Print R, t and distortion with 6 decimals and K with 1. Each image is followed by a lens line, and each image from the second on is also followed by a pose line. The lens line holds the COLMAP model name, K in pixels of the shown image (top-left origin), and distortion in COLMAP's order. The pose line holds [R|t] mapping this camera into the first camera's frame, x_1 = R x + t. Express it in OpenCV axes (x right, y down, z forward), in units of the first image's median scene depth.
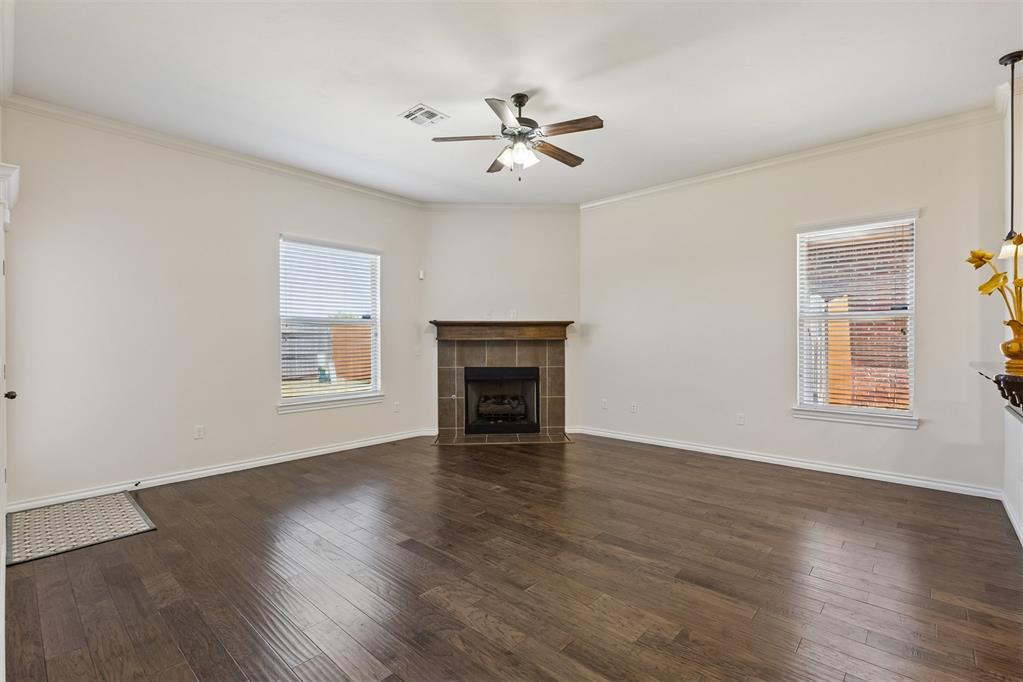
lens RADIAL K [[464.2, 0, 512.9], [0, 464.2, 344.4], [0, 0, 1]] dist [0.005231, -0.000479]
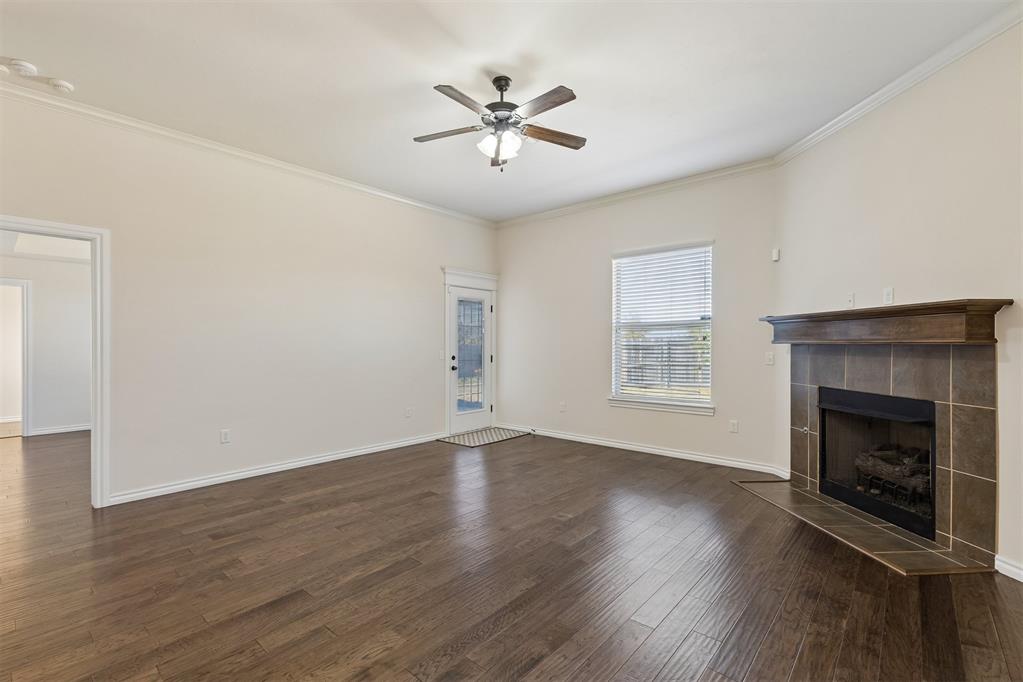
lens RADIAL K [[464.2, 0, 512.0], [0, 464.2, 346.0], [0, 0, 1]] dist [0.005231, -0.000479]
pose [[0.011254, 0.006943, -0.999913, 0.535399], [-0.009391, 0.999933, 0.006837, -0.006868], [0.999893, 0.009313, 0.011319, 0.577563]]
